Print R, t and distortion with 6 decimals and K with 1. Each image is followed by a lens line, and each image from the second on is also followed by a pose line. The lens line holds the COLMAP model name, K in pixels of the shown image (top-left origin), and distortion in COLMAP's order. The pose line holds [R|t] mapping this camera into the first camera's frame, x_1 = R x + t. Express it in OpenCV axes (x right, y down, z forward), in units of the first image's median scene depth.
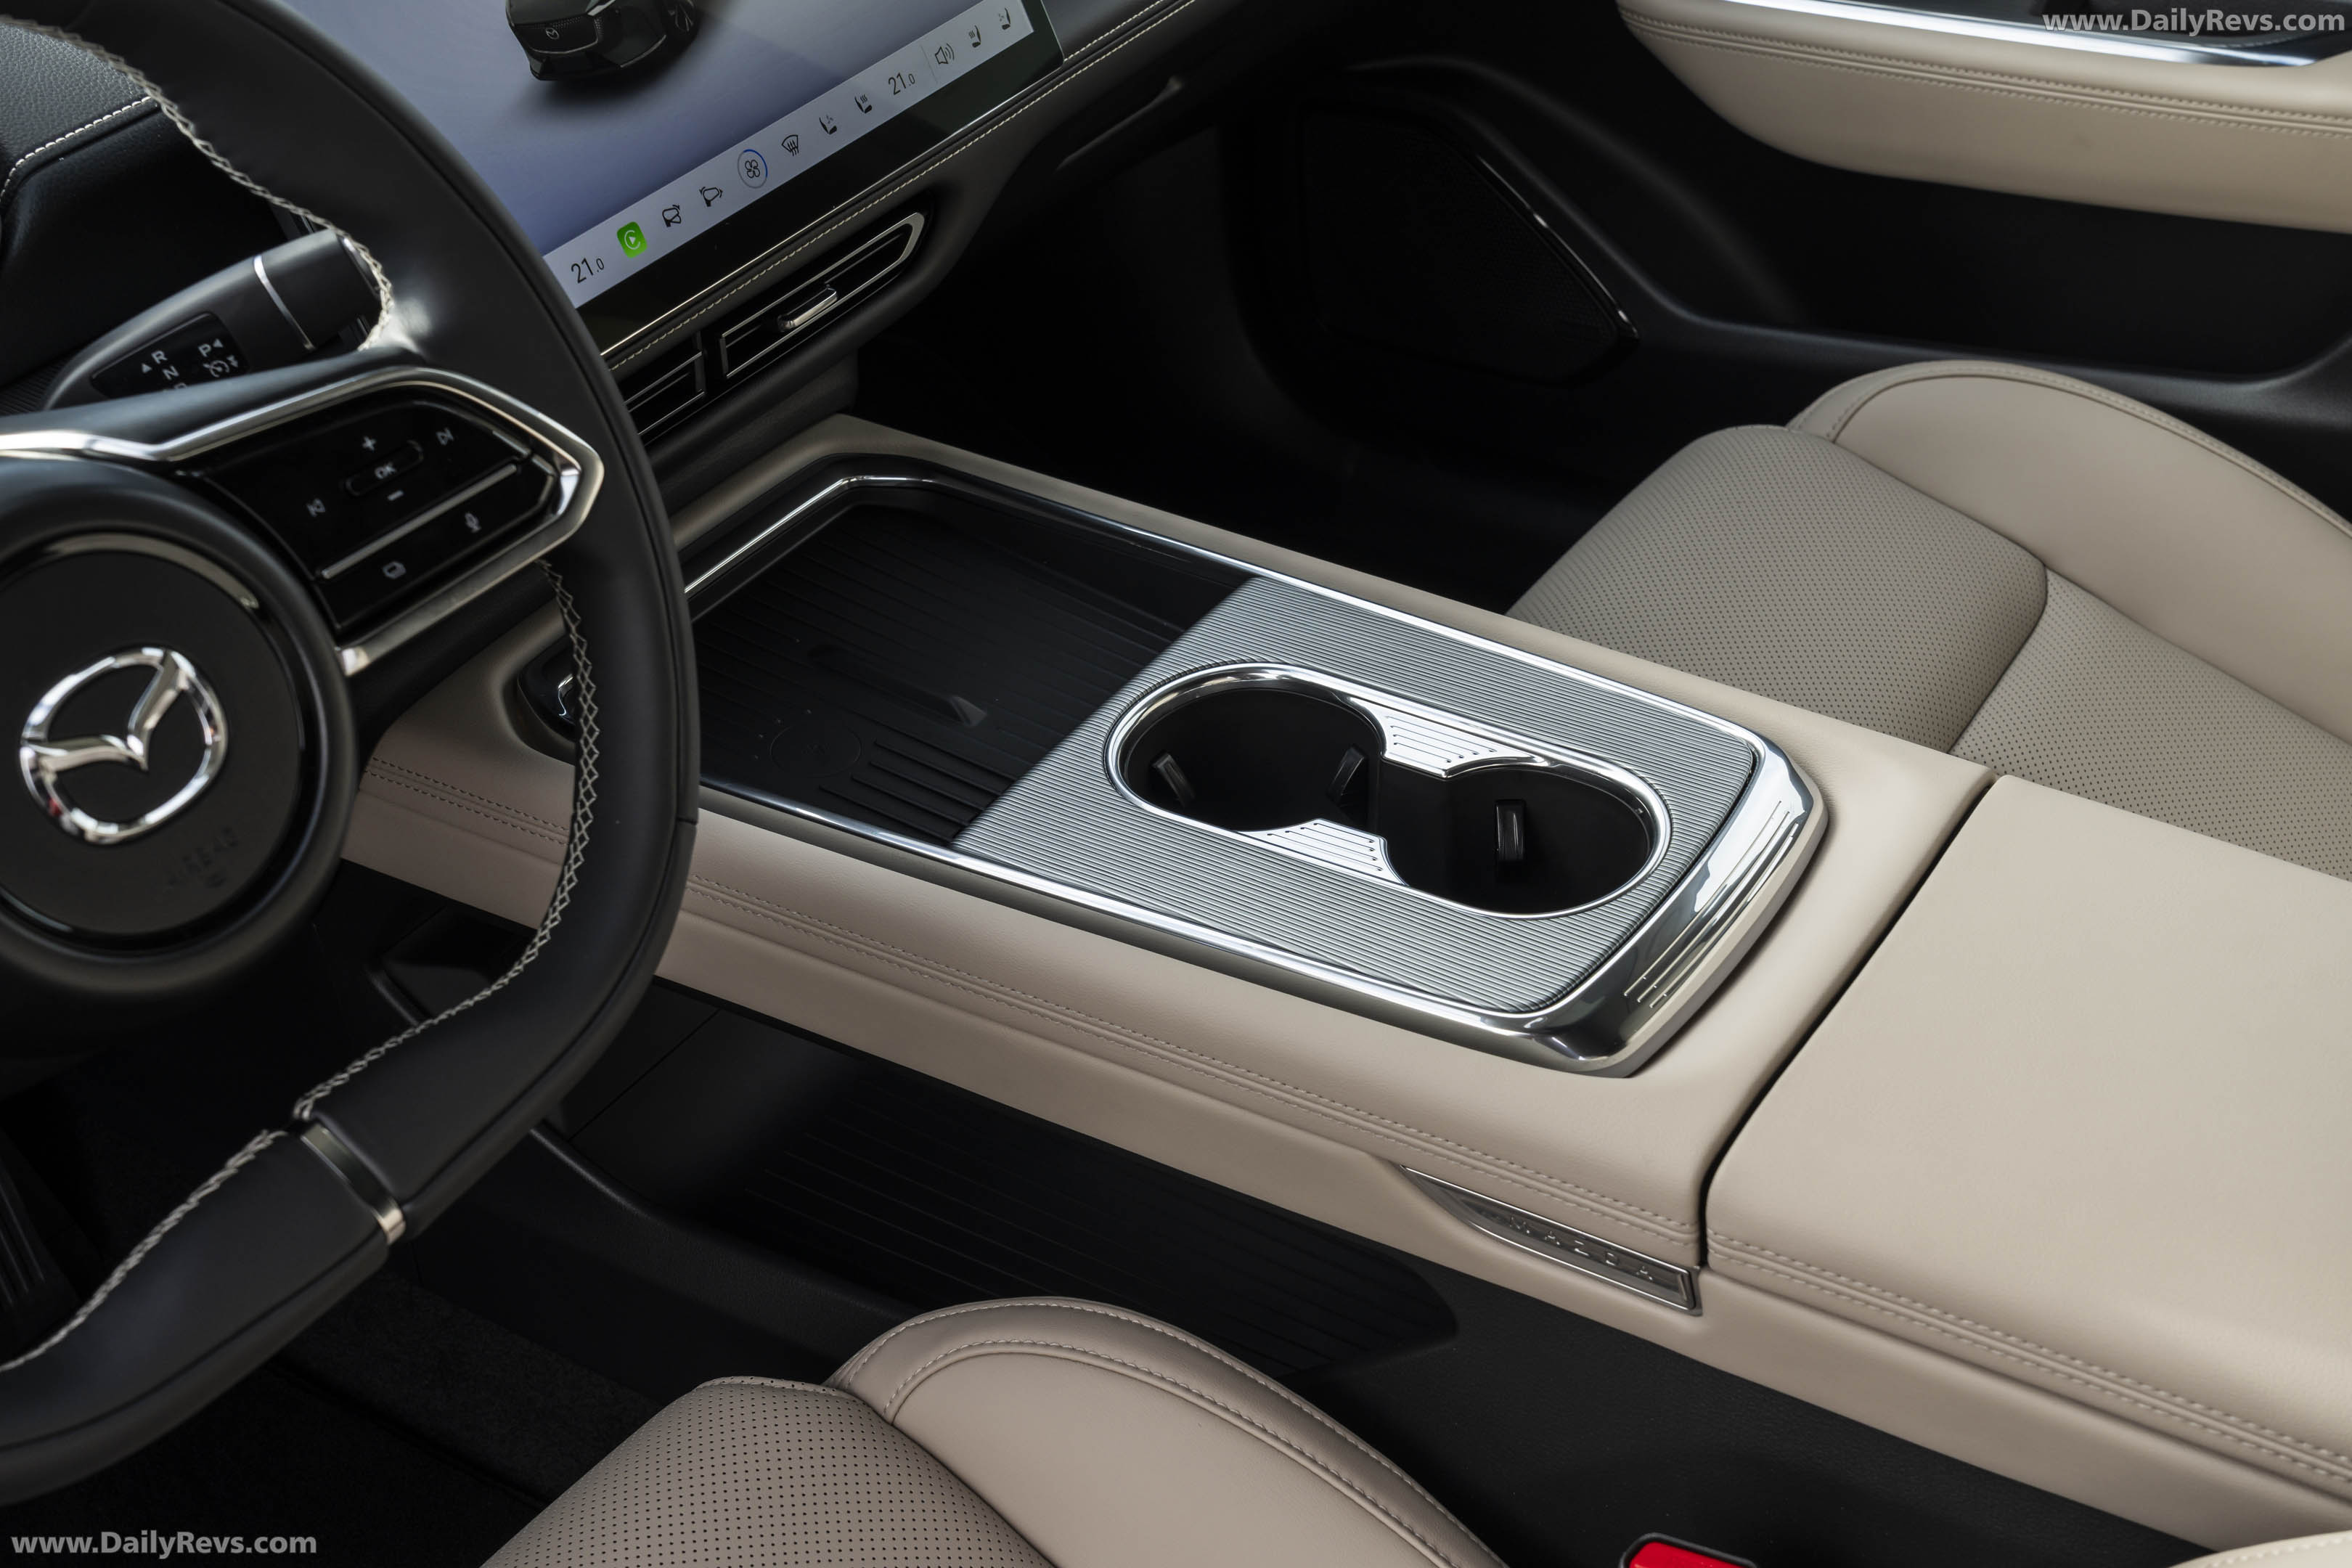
lens RADIAL K [[2953.3, 0, 1175.5], [0, 2953.3, 811.5], [0, 0, 1]] dist [0.034151, -0.005812]
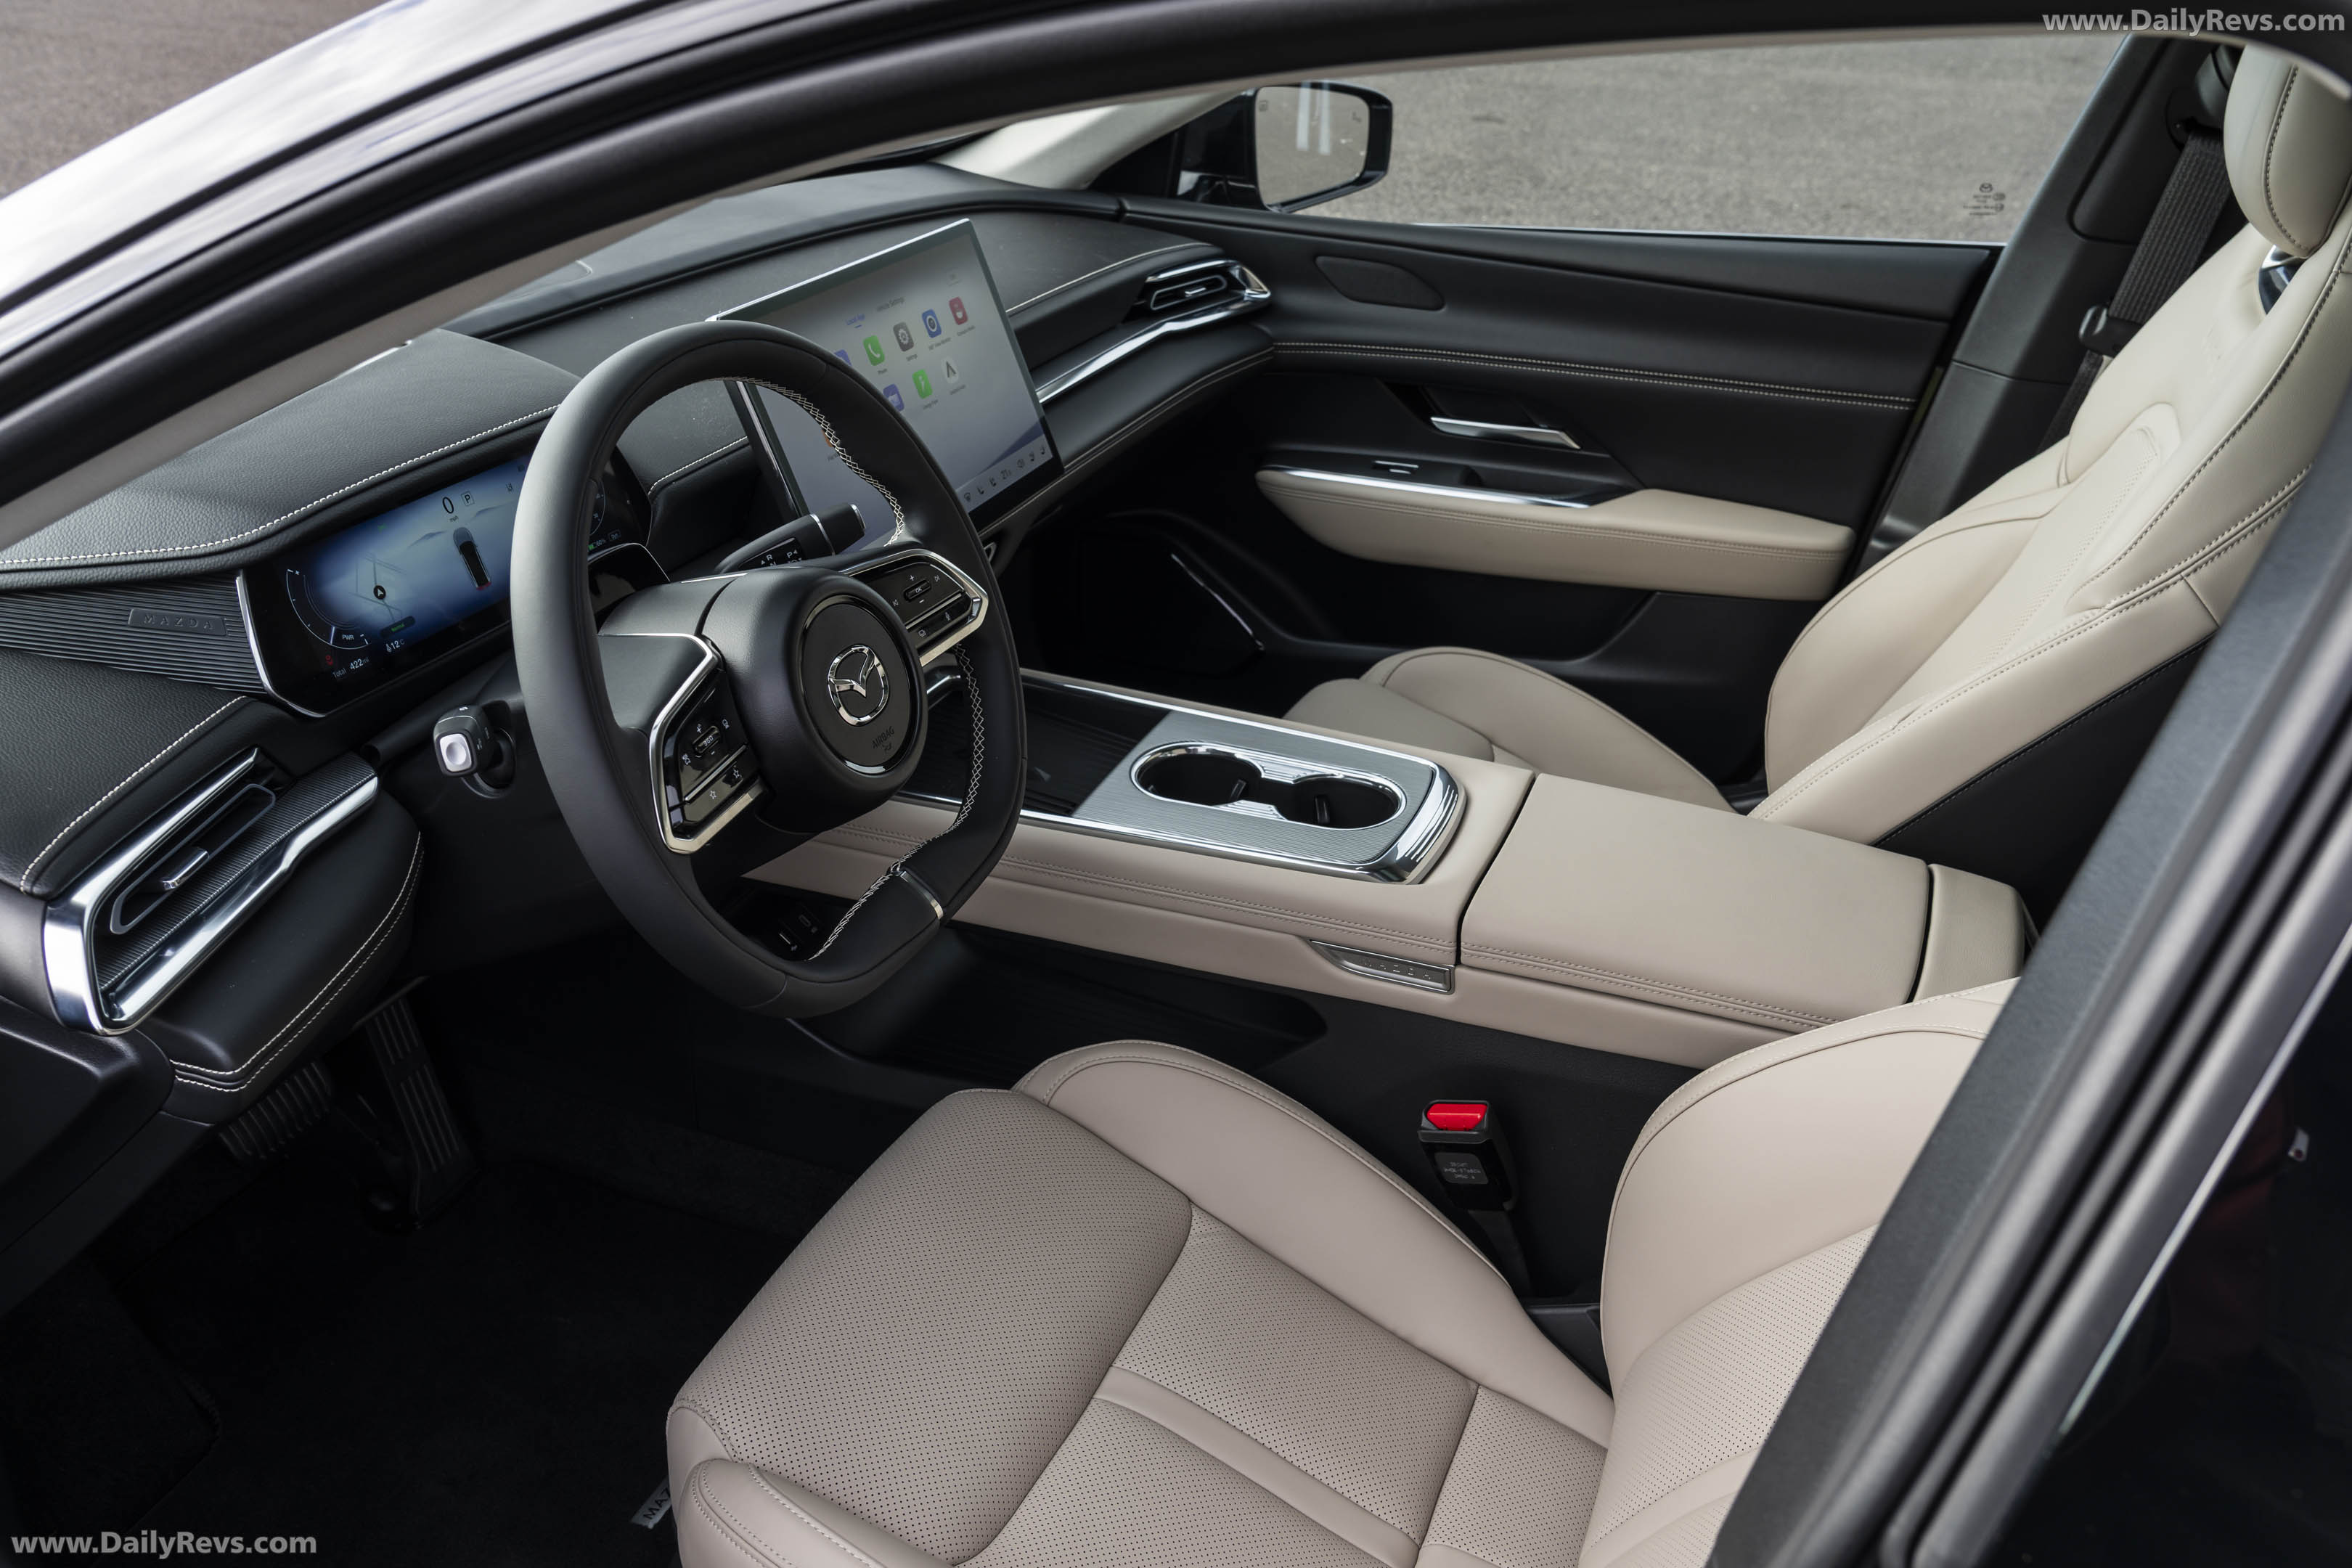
lens RADIAL K [[1959.1, 0, 1176.0], [0, 1959.1, 784.0], [0, 0, 1]] dist [0.005371, 0.001479]
pose [[0.975760, -0.018675, 0.218045, -0.313582], [0.054141, 0.985980, -0.157837, 0.217311], [-0.212040, 0.165816, 0.963091, -0.359846]]
